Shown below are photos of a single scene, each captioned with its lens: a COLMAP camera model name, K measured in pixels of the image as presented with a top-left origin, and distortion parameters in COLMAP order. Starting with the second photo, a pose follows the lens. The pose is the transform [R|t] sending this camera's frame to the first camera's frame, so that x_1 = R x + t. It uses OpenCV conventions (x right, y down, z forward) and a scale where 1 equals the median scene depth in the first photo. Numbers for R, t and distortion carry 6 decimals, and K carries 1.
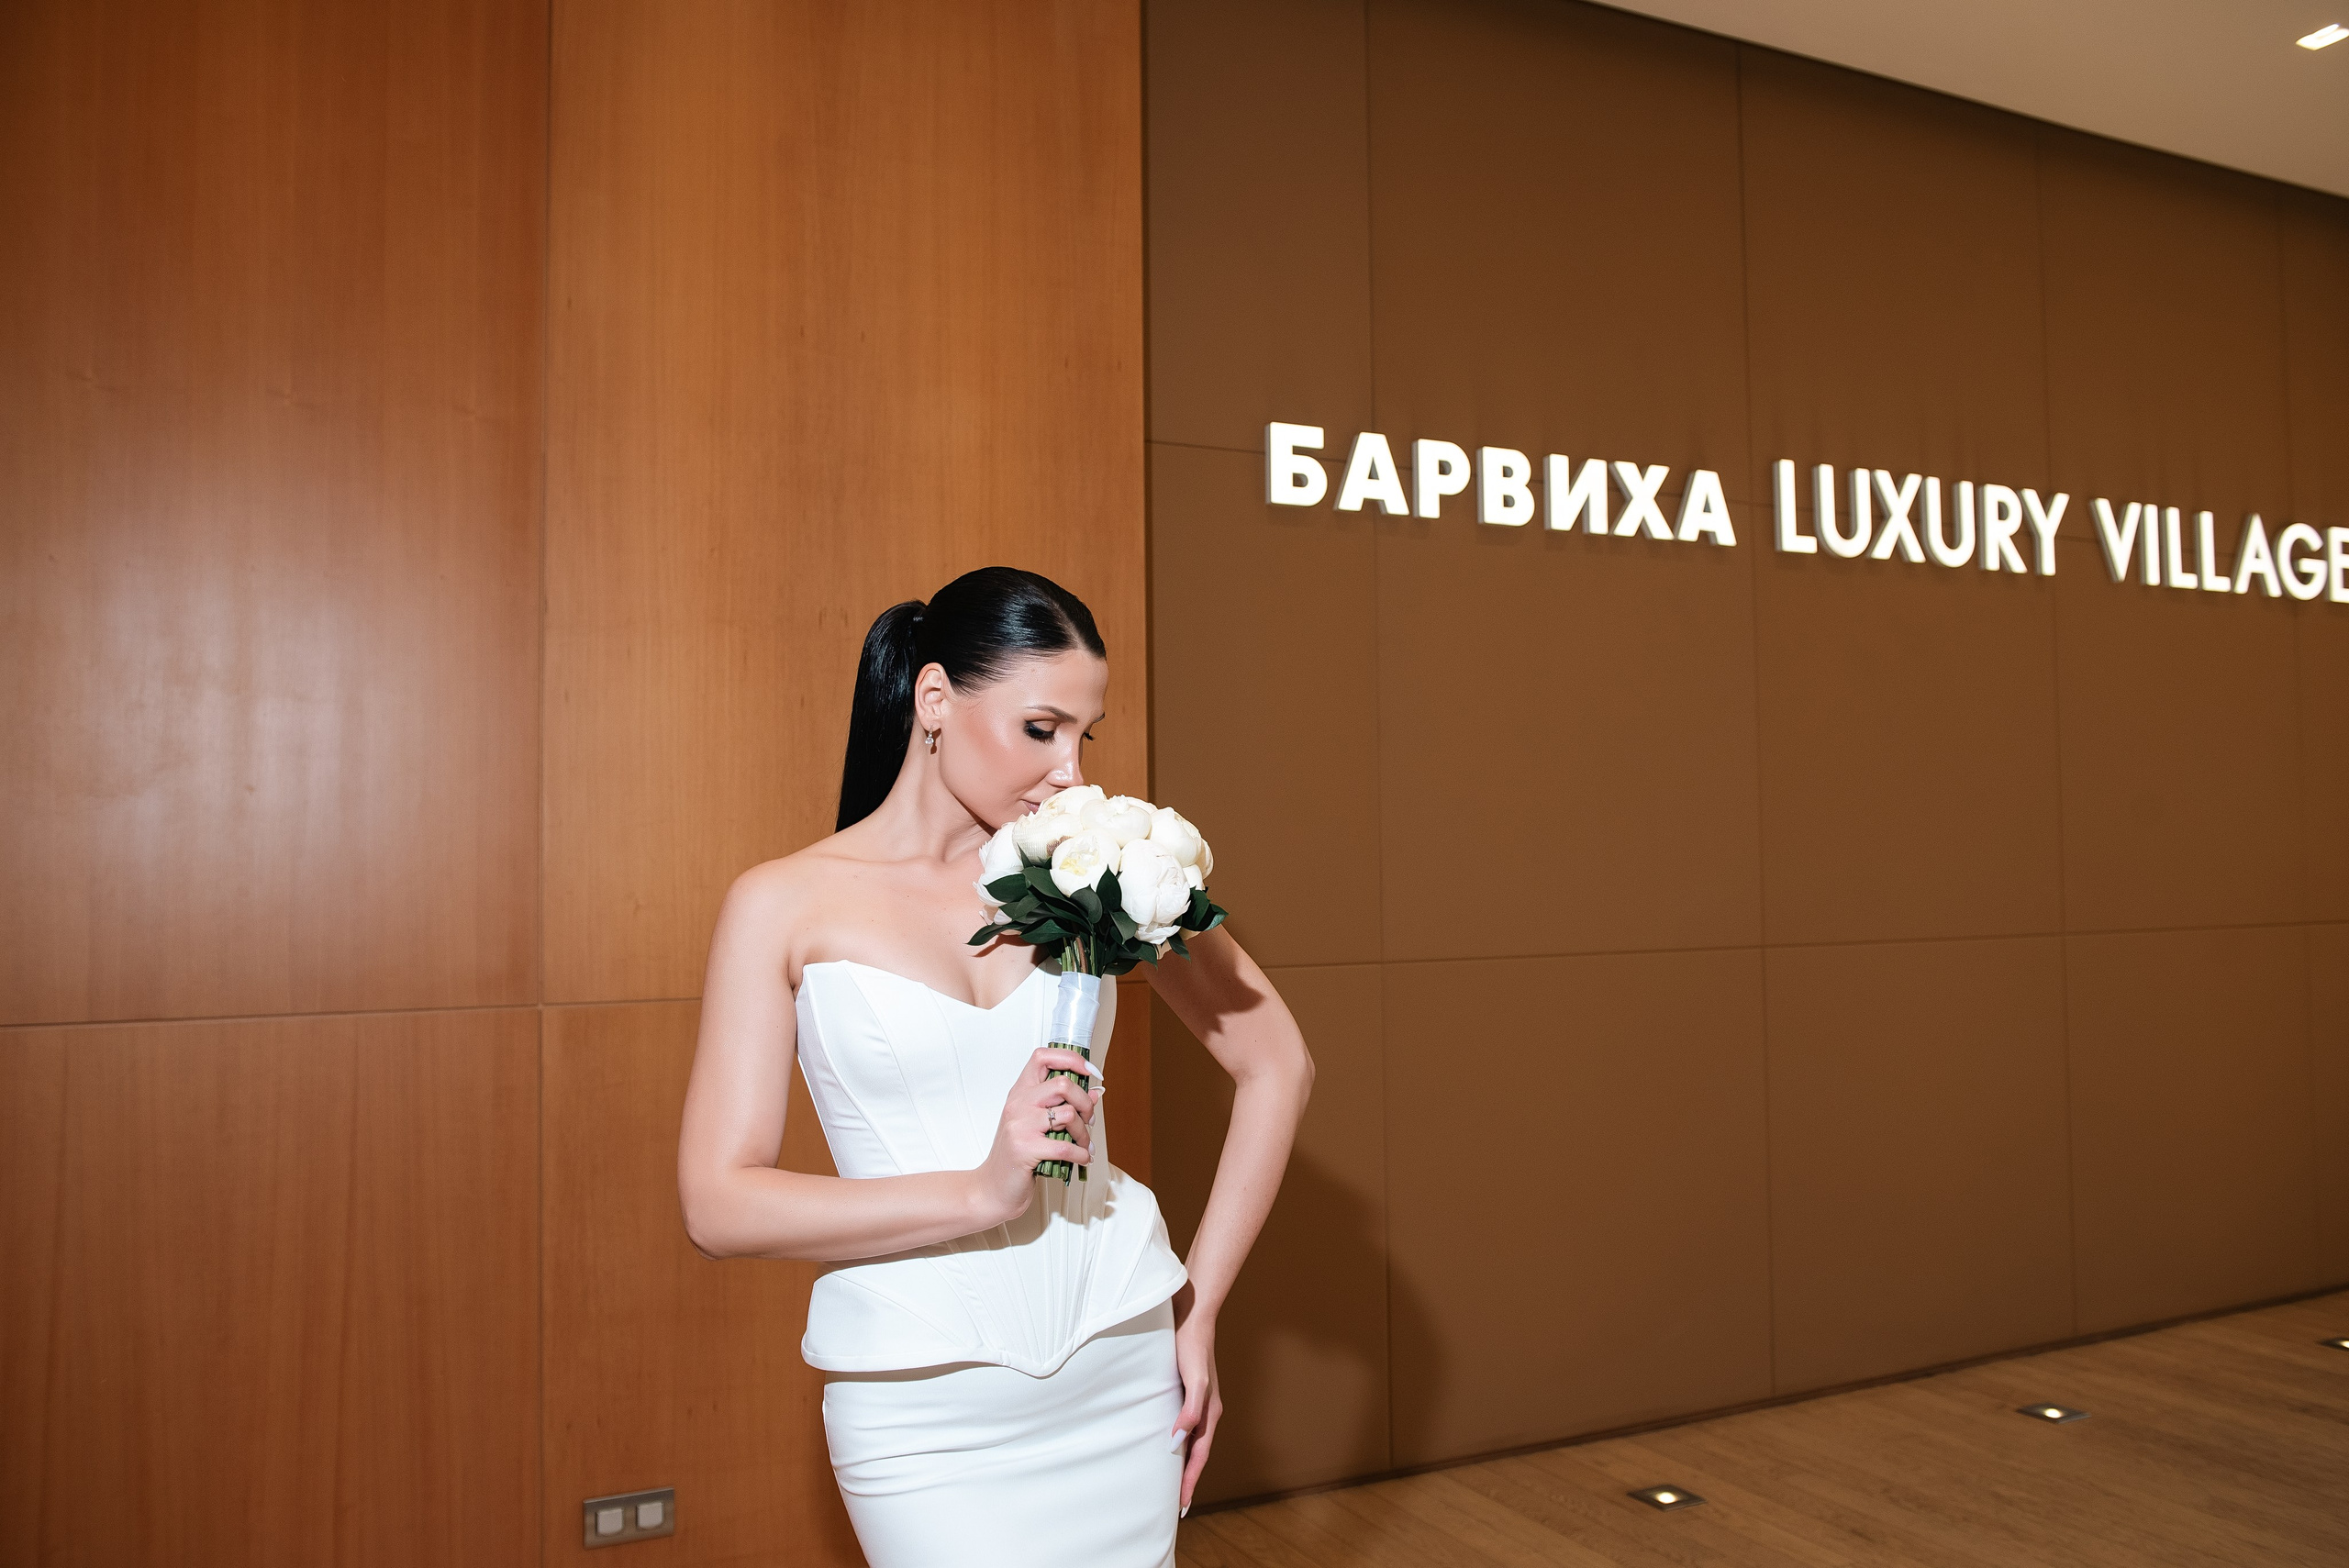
lens RADIAL K [[1782.7, 0, 1176.7], [0, 1782.7, 790.2], [0, 0, 1]] dist [-0.035269, -0.002370]
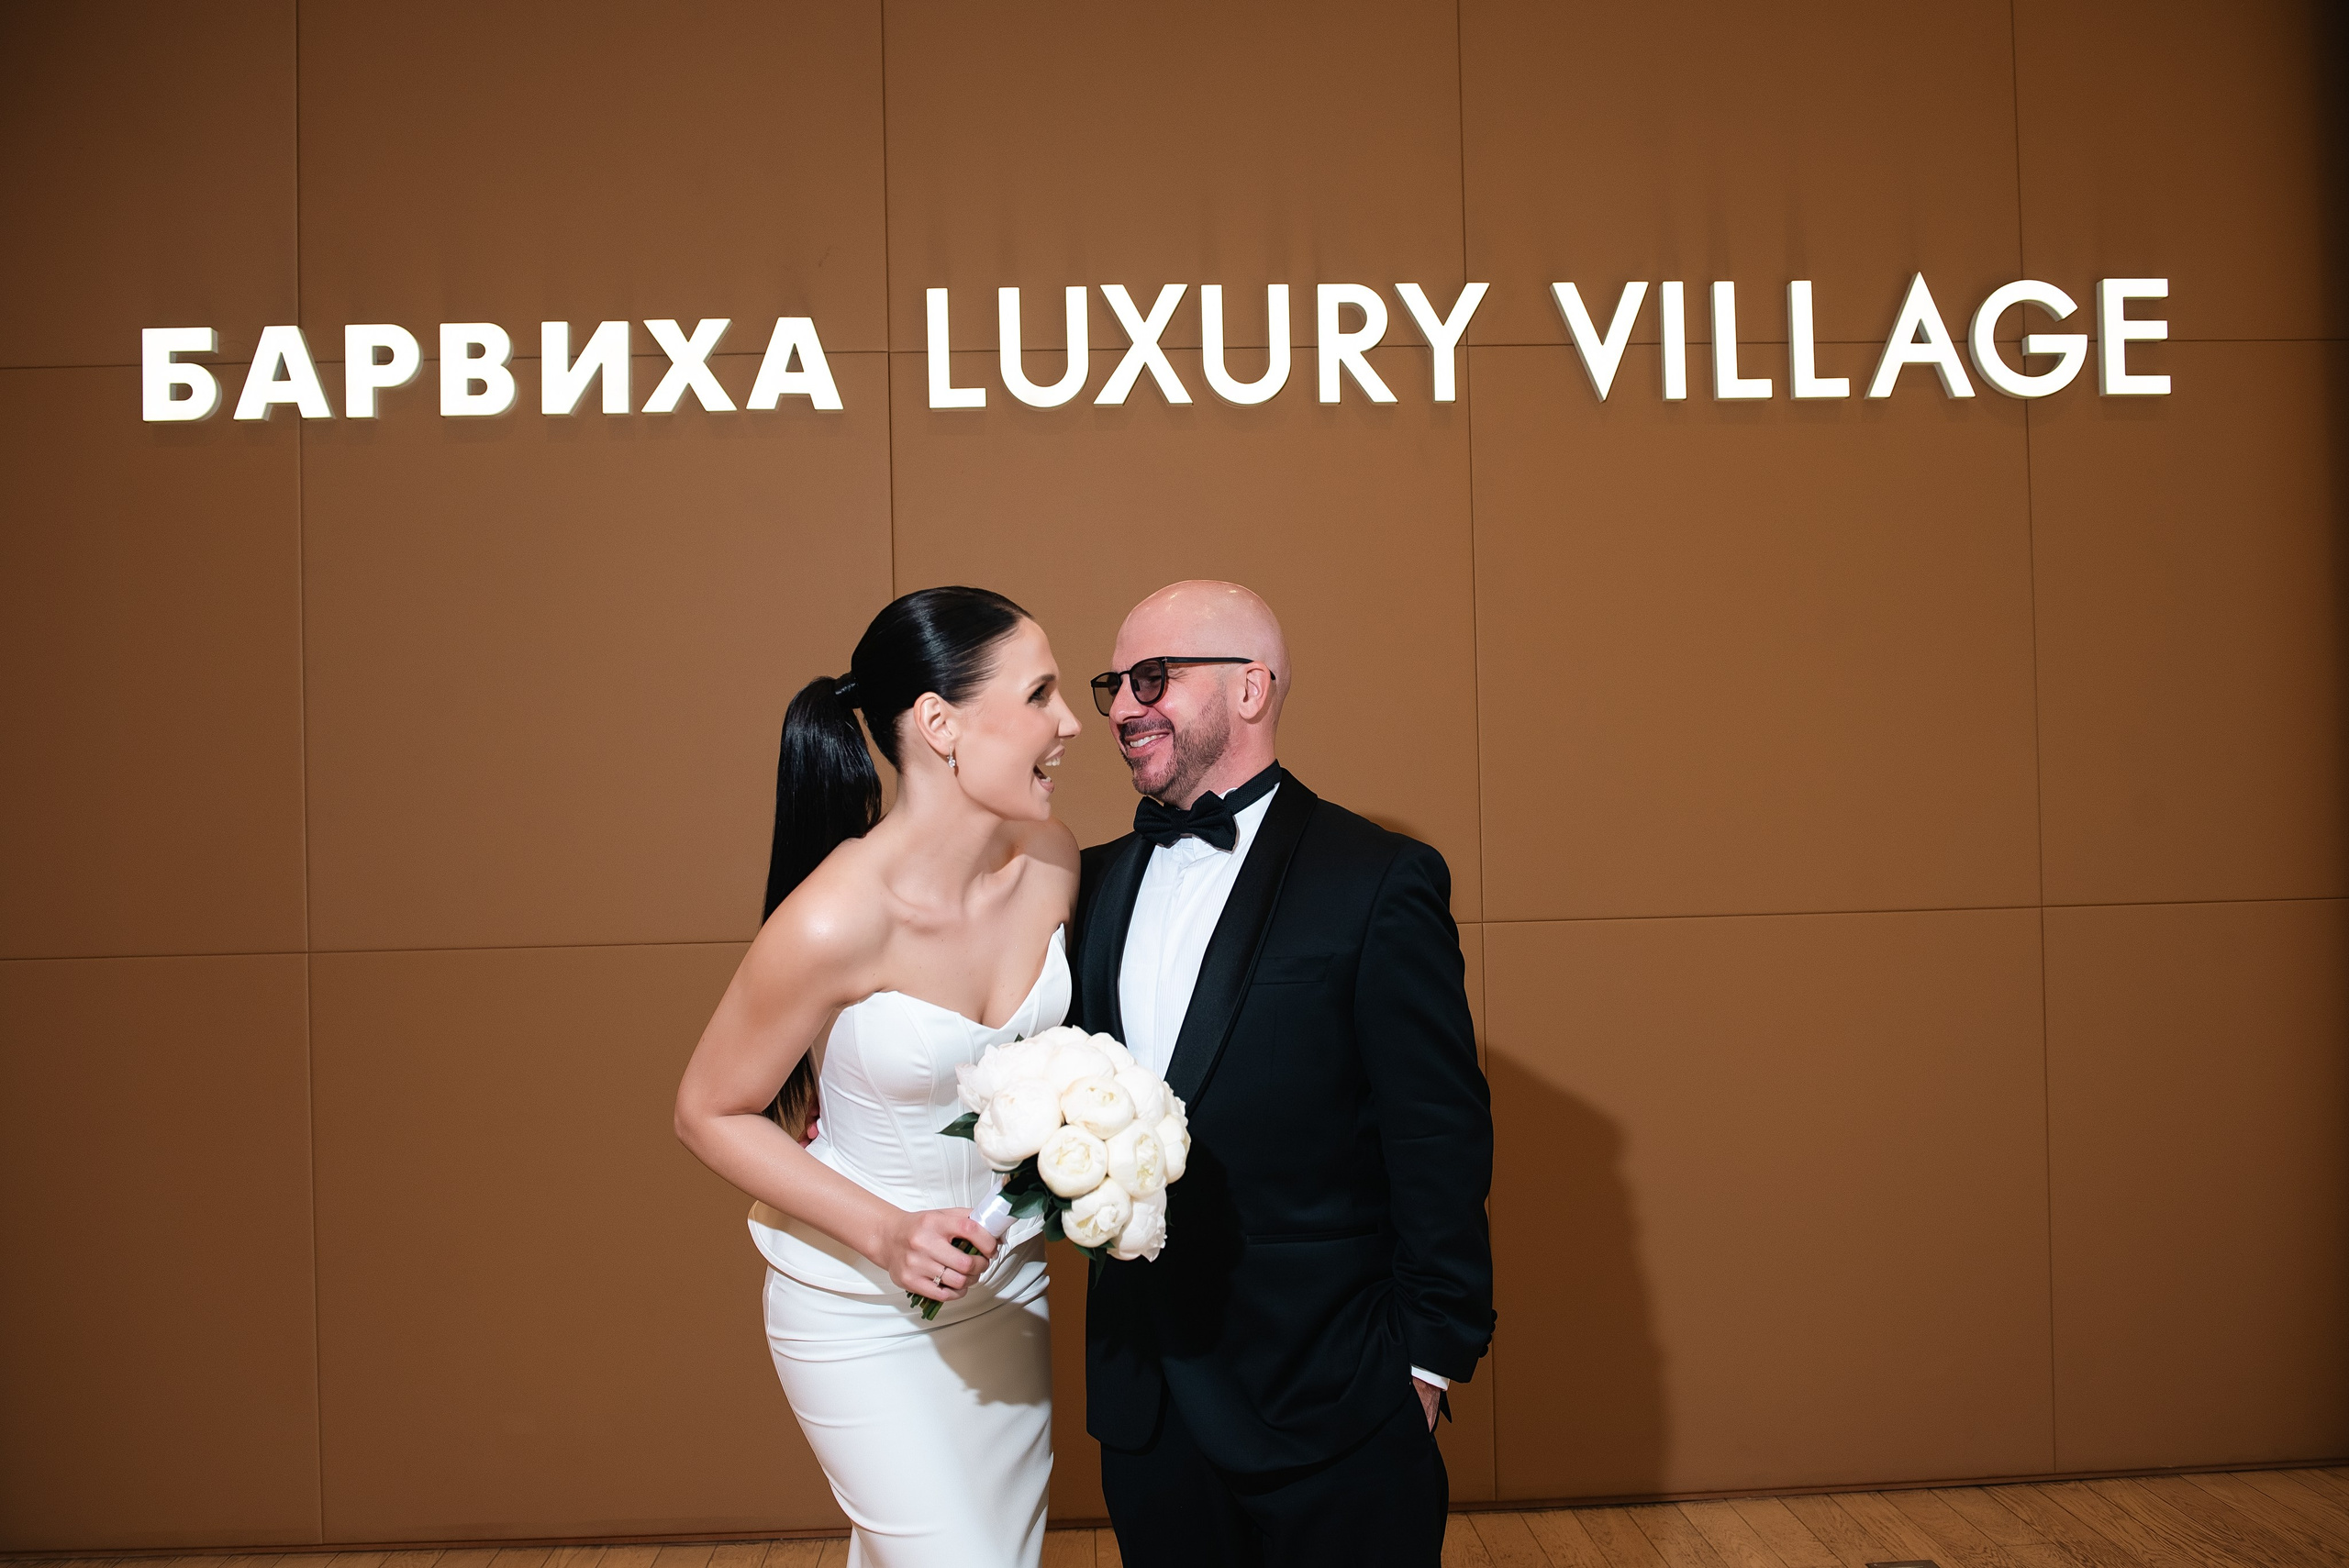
lens RADIAL K [[1786.3, 0, 1166.1], [0, 1786.3, 780.4], [0, 0, 1]] dist [-0.030780, -0.005533]
pose [[0.919985, -0.013370, -0.391725, 0.813080], [0.028869, 0.999015, 0.033702, -0.001359], [0.390888, -0.042314, 0.919465, 0.381778]]
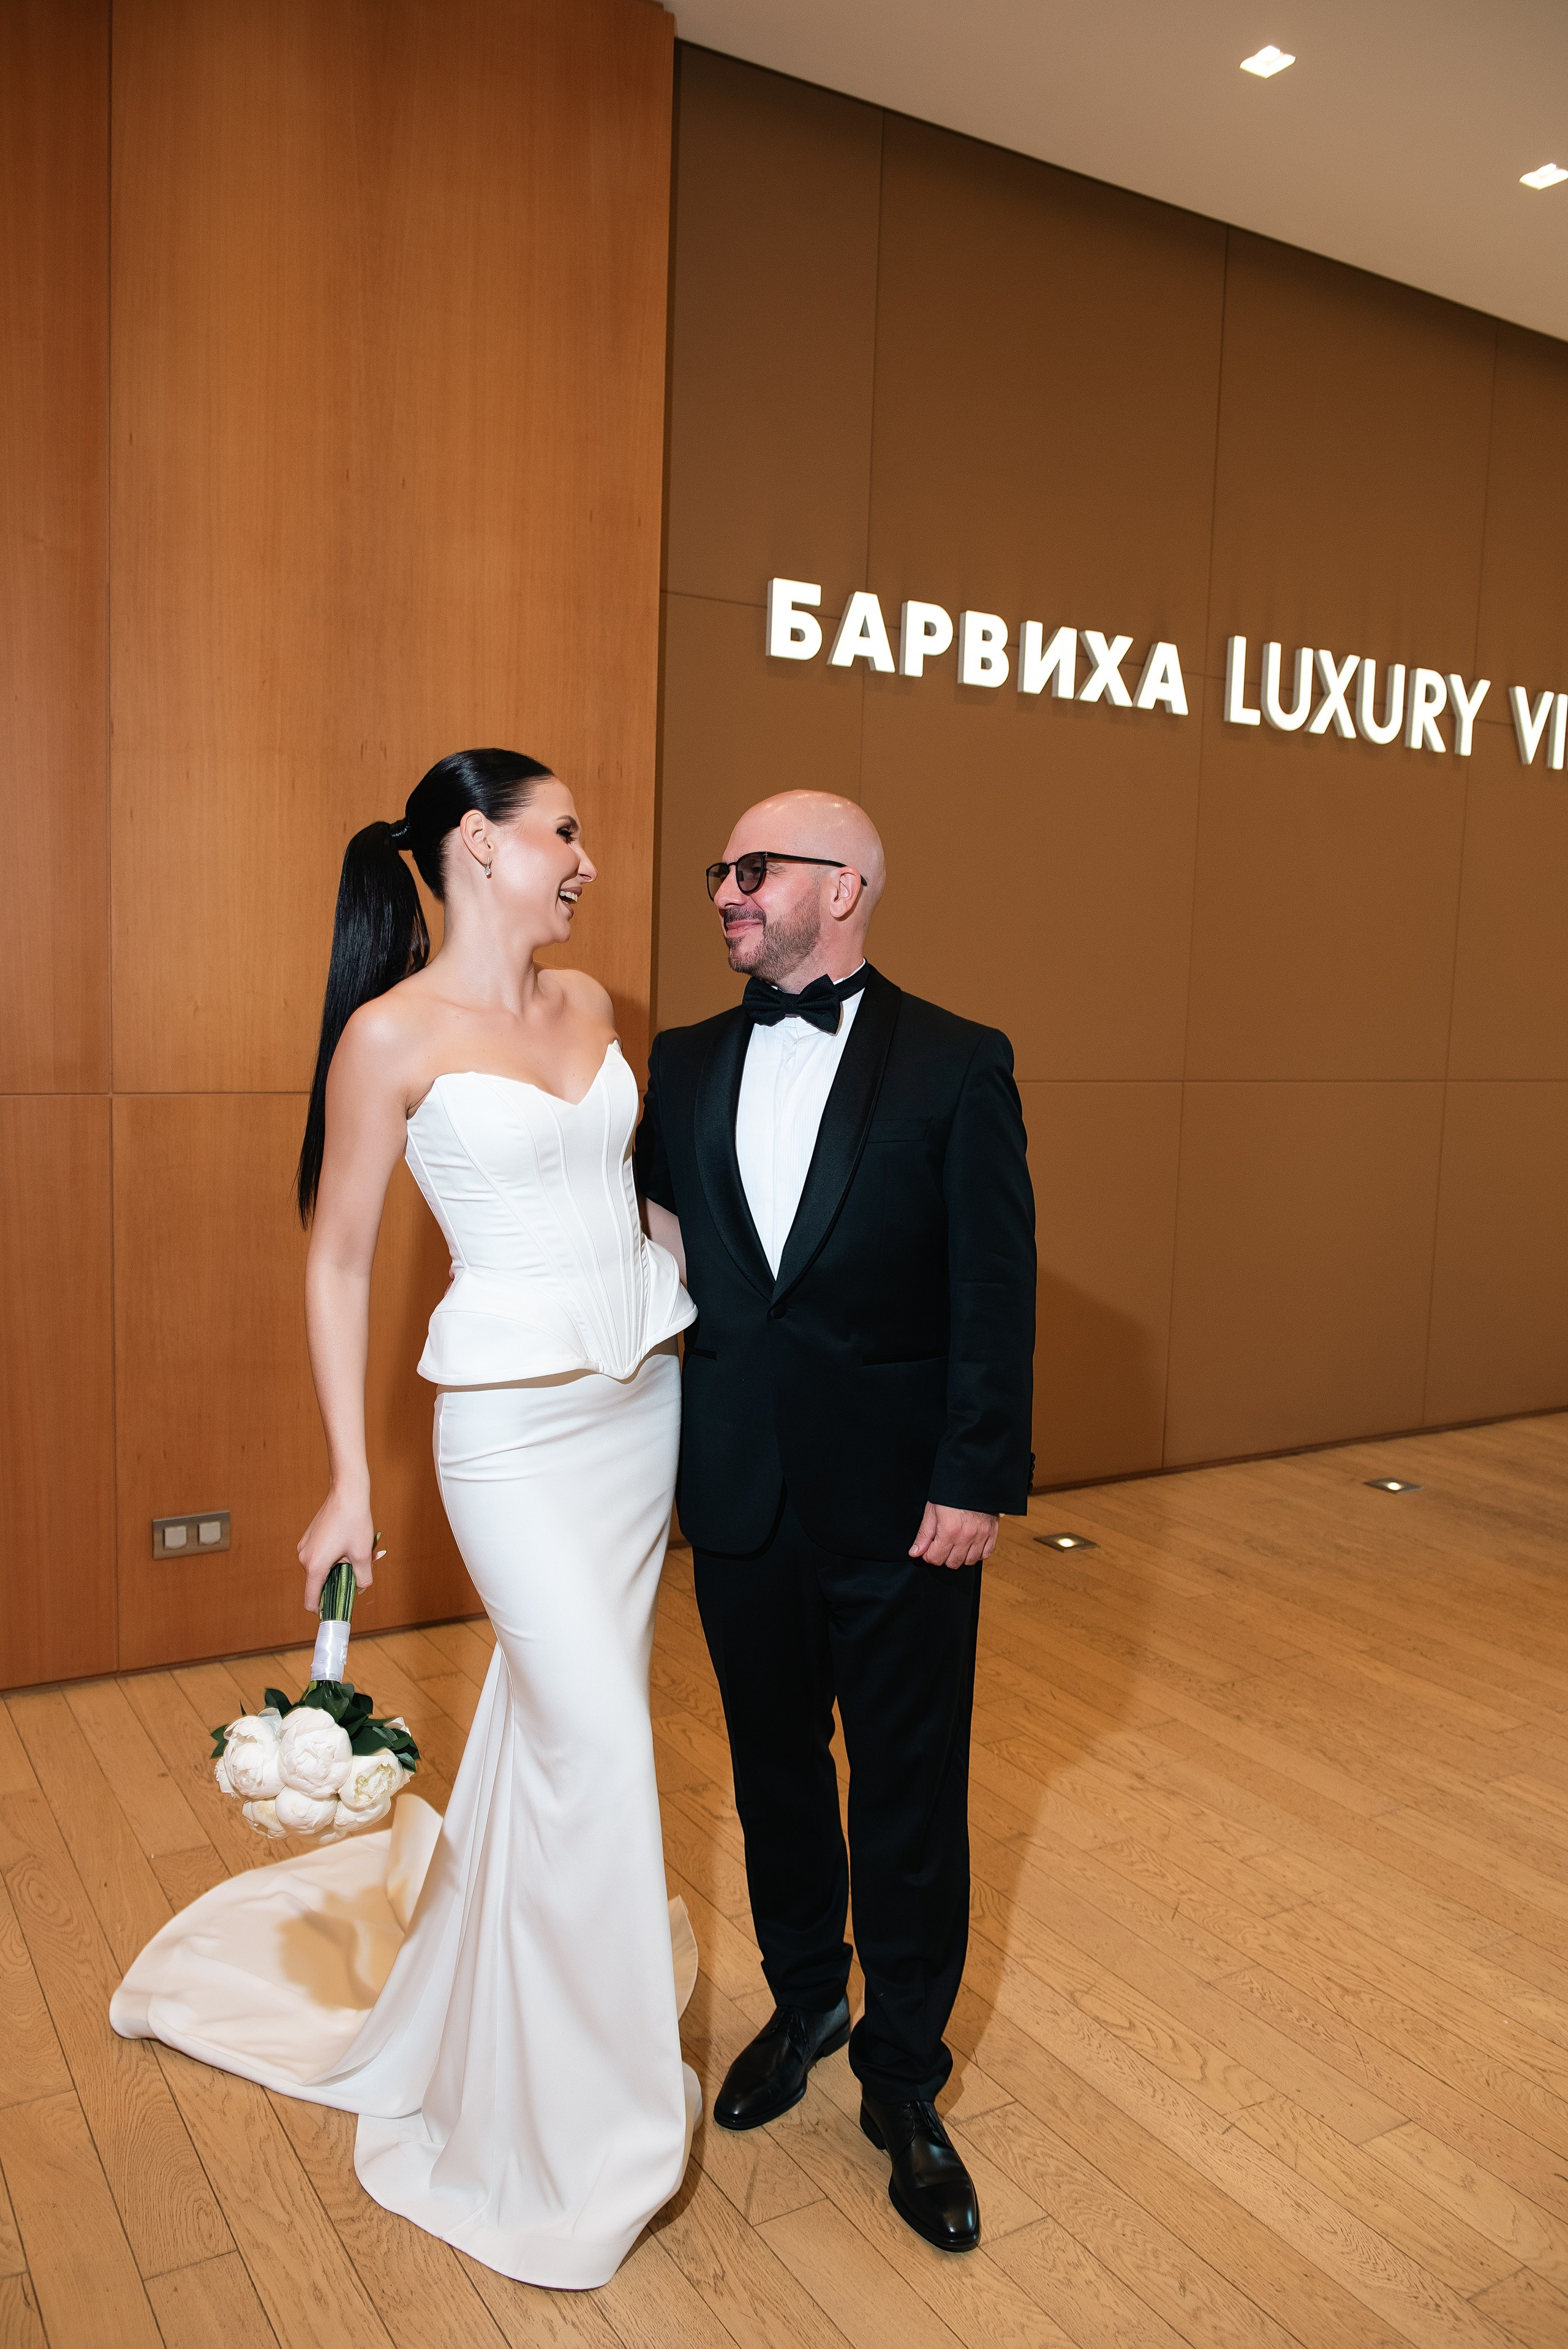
lens RADIAL K [[1782.8, 0, 783.7], [0, 1782.8, 1181.0], [0, 0, 1]] dist [-0.035269, -0.002370]
pose [[0.995113, 0.032362, 0.093289, -0.028090], [-0.046500, 0.987036, 0.153614, -0.011794], [-0.087108, -0.157201, 0.983717, -0.108973]]
